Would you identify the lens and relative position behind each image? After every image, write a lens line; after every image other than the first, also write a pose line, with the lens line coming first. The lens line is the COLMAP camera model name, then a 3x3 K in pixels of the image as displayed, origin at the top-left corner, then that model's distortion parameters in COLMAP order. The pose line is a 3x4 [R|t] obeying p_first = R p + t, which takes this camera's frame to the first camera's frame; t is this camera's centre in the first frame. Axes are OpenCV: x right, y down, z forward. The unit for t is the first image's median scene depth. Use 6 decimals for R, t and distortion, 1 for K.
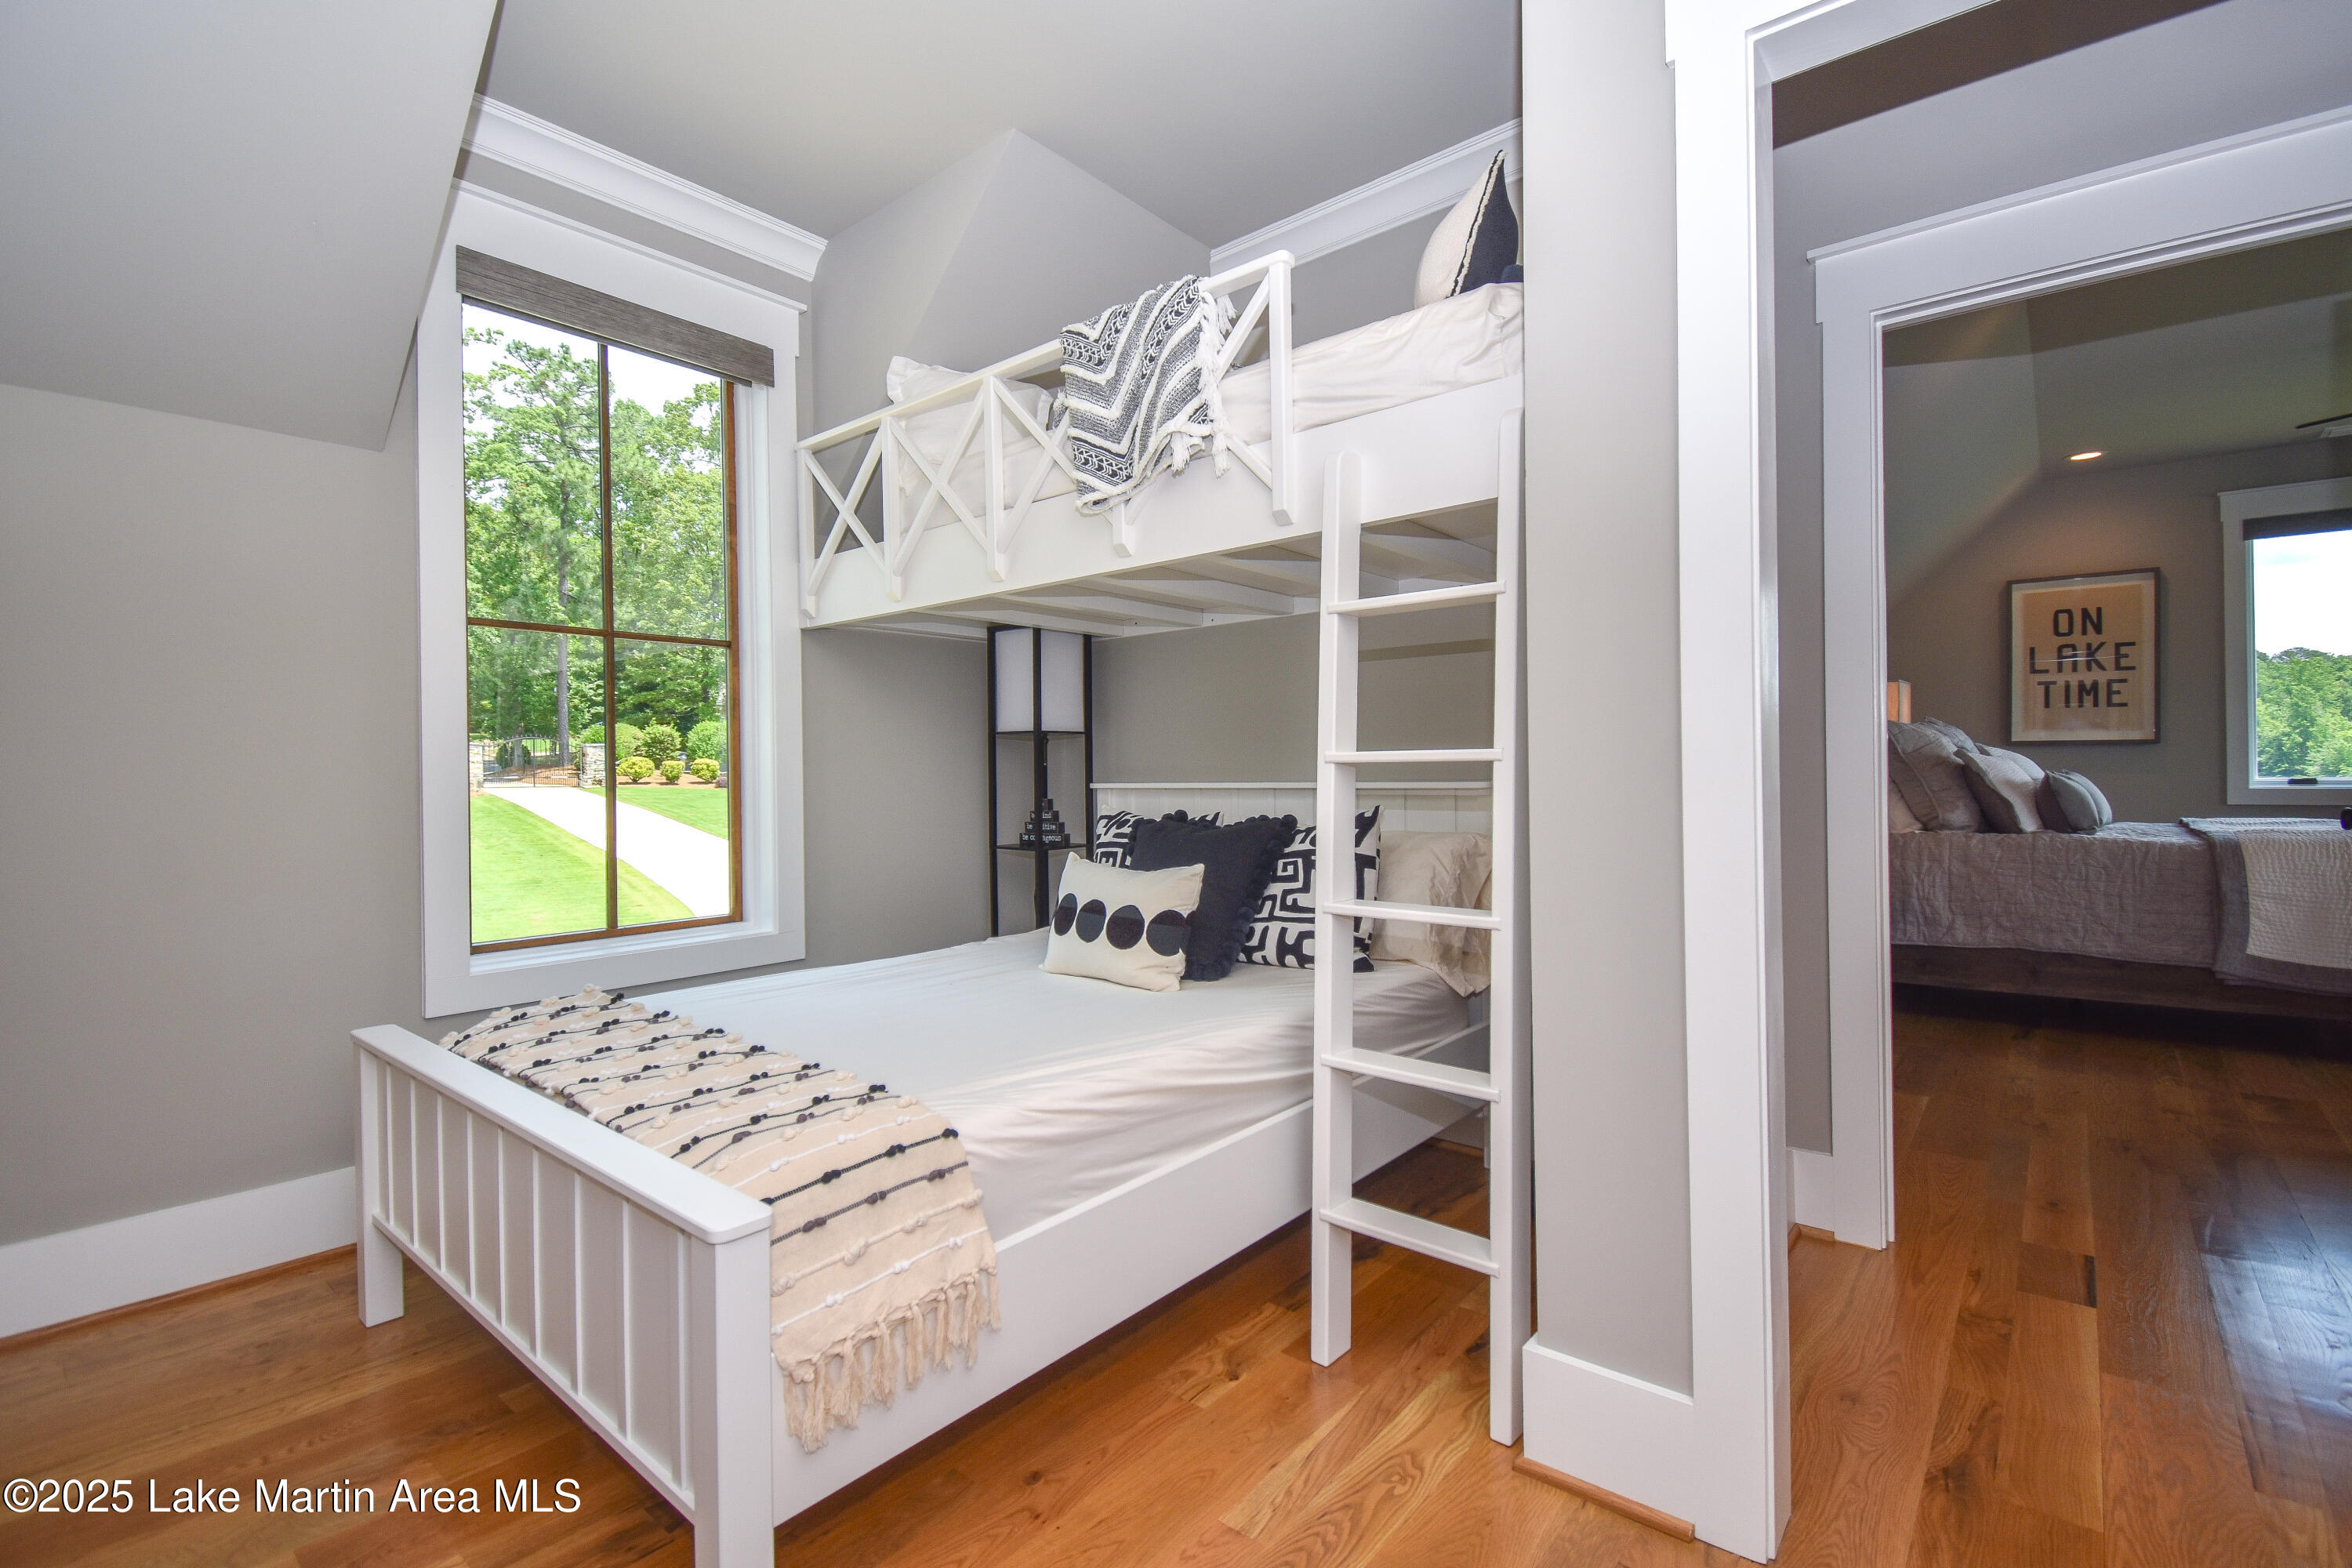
lens RADIAL K [[1064.3, 0, 1196.1], [0, 1064.3, 748.7], [0, 0, 1]] dist [0.030375, -0.012689]
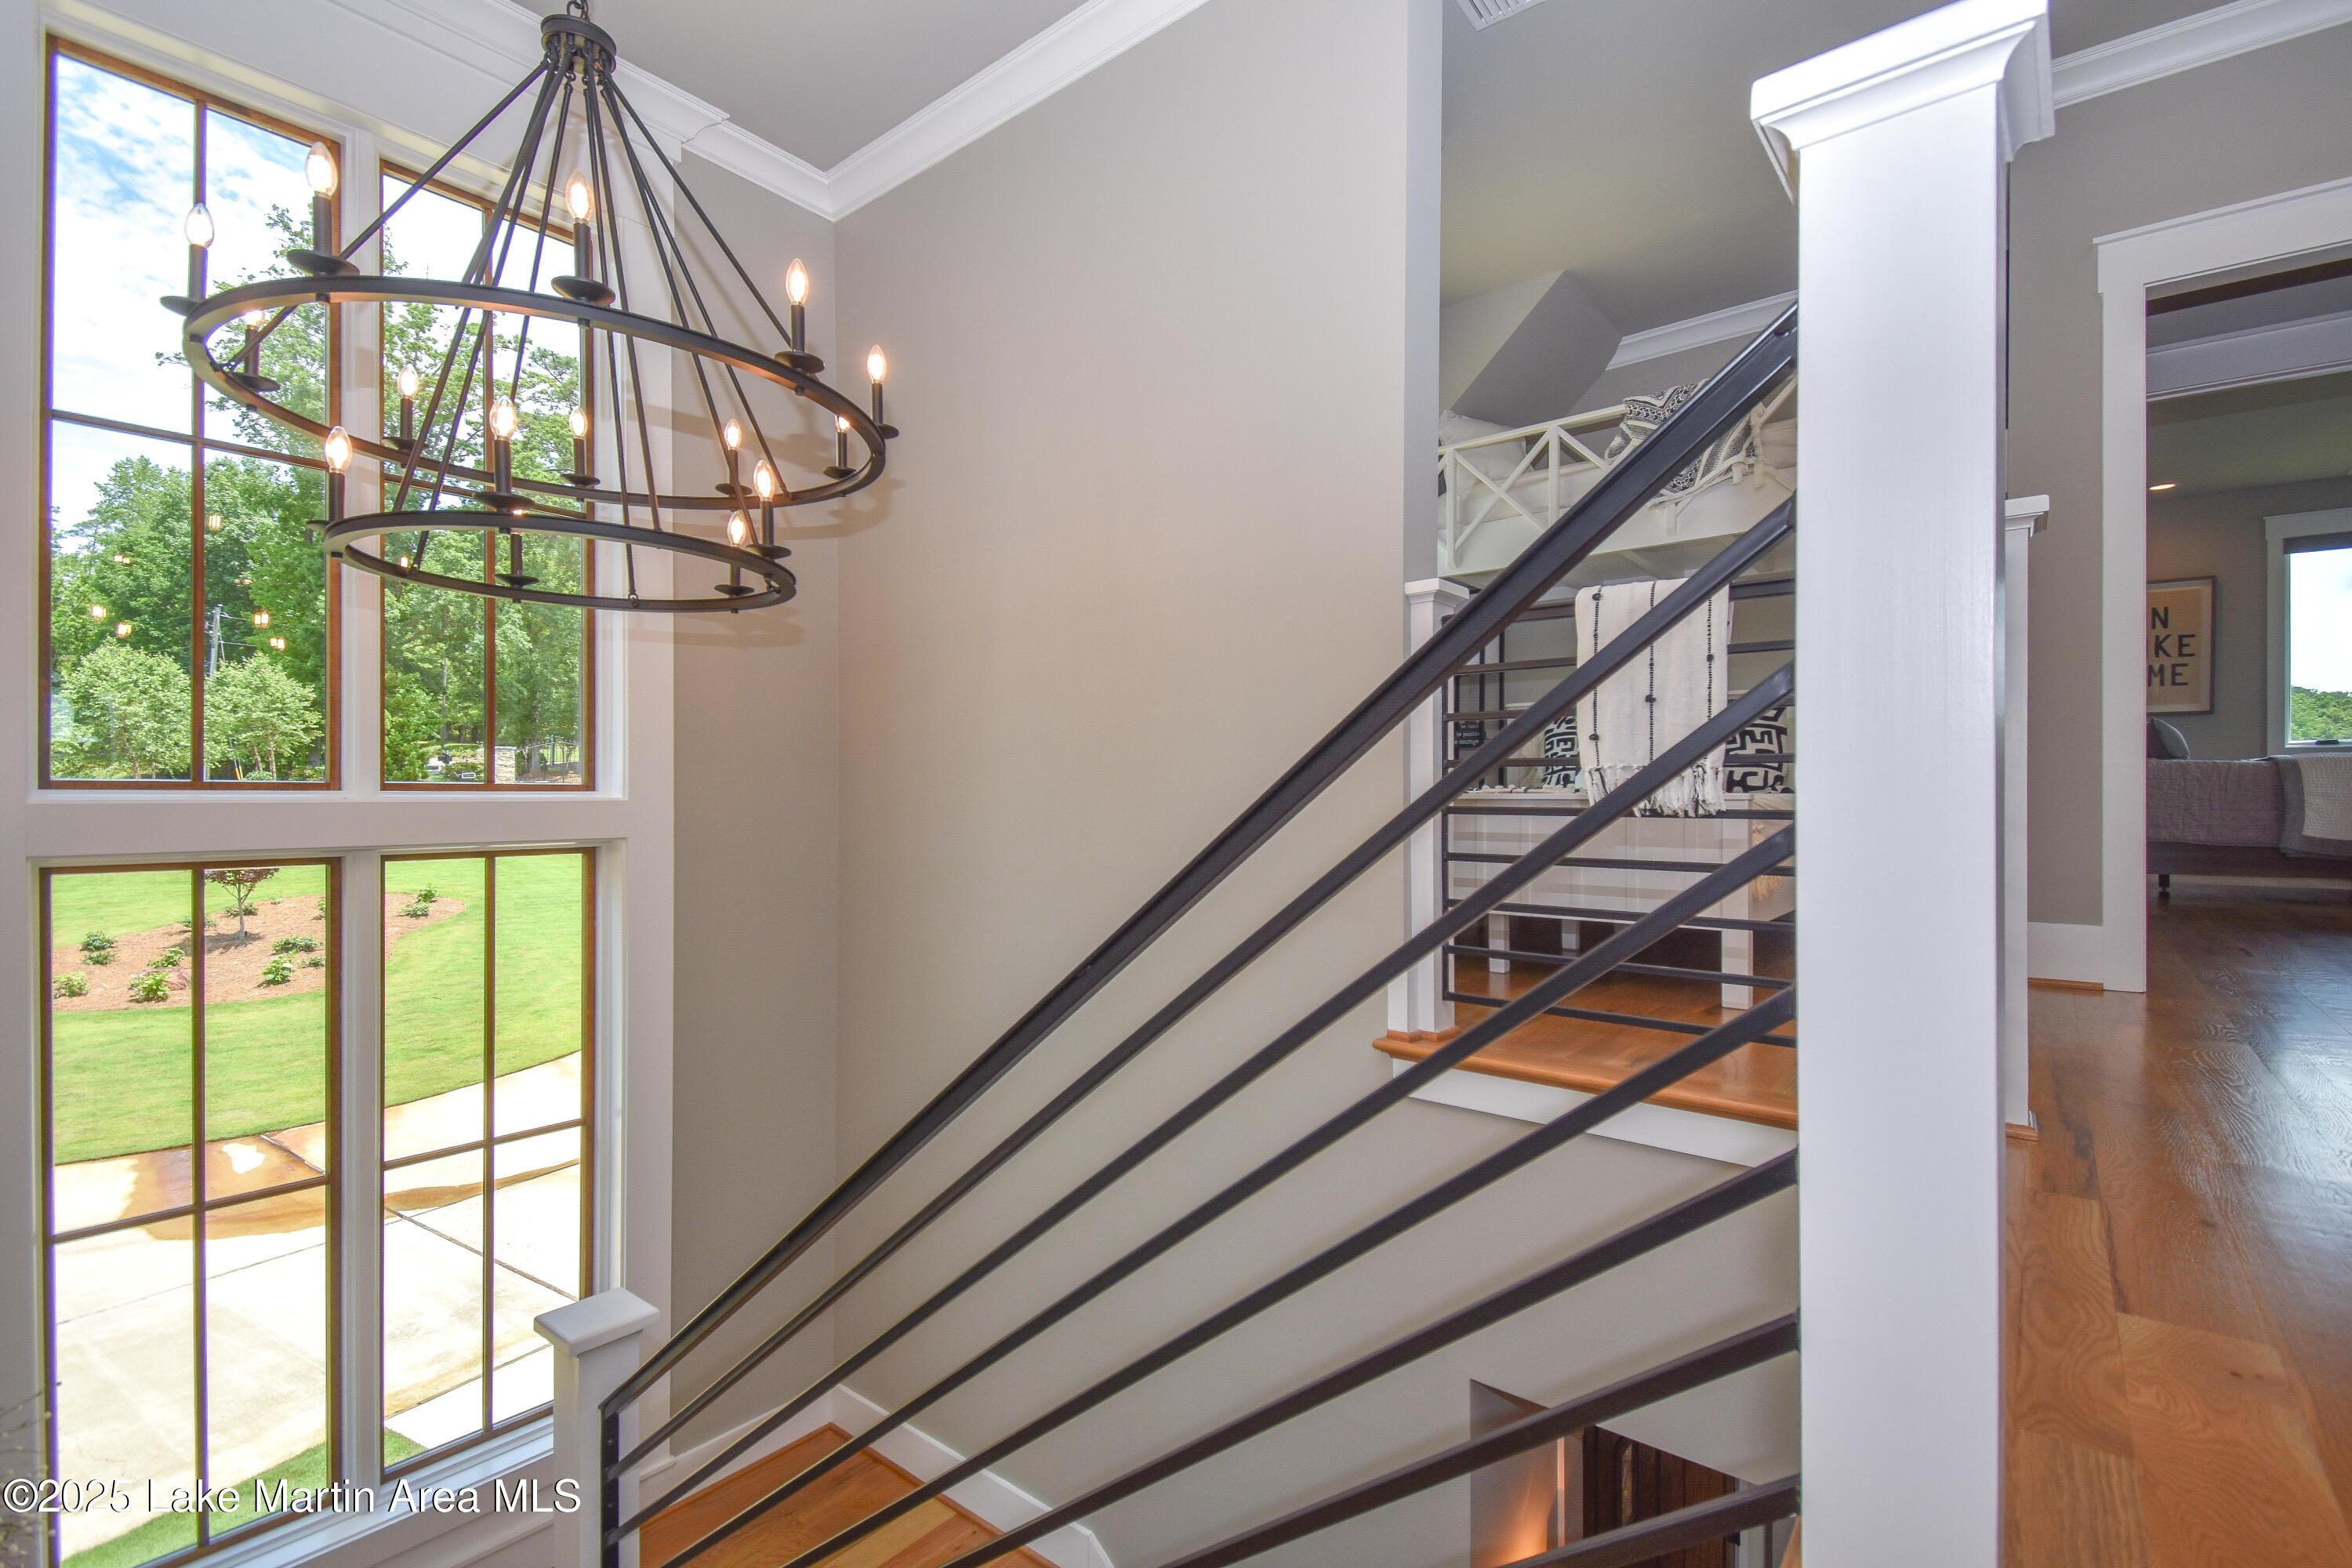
lens RADIAL K [[1064.3, 0, 1201.4], [0, 1064.3, 774.6], [0, 0, 1]] dist [0.030375, -0.012689]
pose [[0.999826, 0.013129, 0.013268, -0.494274], [-0.013205, 0.999897, 0.005625, 0.117733], [-0.013193, -0.005800, 0.999896, -0.403904]]
